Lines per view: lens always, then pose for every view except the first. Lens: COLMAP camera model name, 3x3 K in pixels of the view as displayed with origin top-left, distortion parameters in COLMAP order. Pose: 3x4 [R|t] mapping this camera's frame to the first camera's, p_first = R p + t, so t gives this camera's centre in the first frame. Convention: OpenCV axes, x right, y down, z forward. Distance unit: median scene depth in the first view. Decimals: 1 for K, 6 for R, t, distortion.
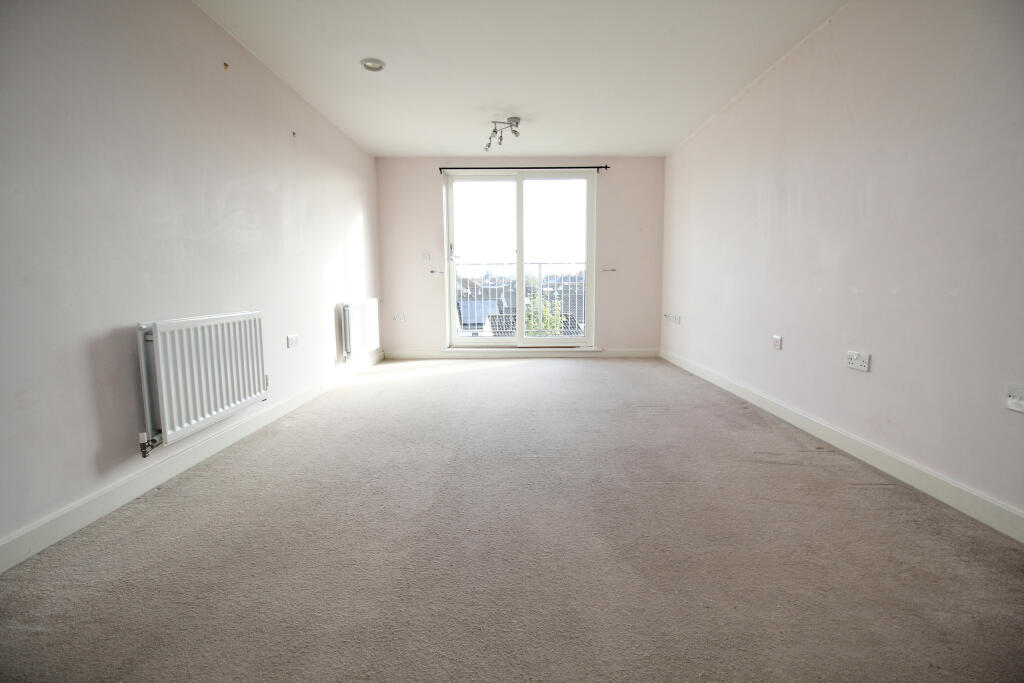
lens RADIAL K [[469.5, 0, 516.3], [0, 469.5, 339.1], [0, 0, 1]] dist [-0.016326, -0.000747]
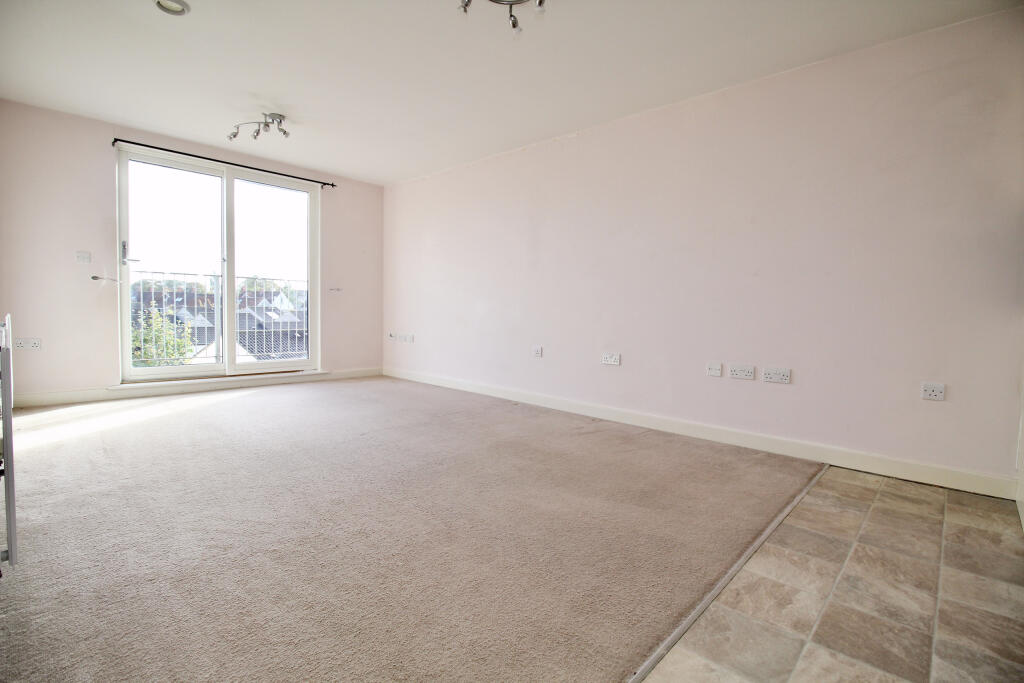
lens RADIAL K [[469.5, 0, 516.3], [0, 469.5, 339.1], [0, 0, 1]] dist [-0.016326, -0.000747]
pose [[0.688682, -0.019489, 0.724801, -0.251524], [0.053932, 0.998246, -0.024403, 0.000222], [-0.723055, 0.055896, 0.688526, 0.060784]]
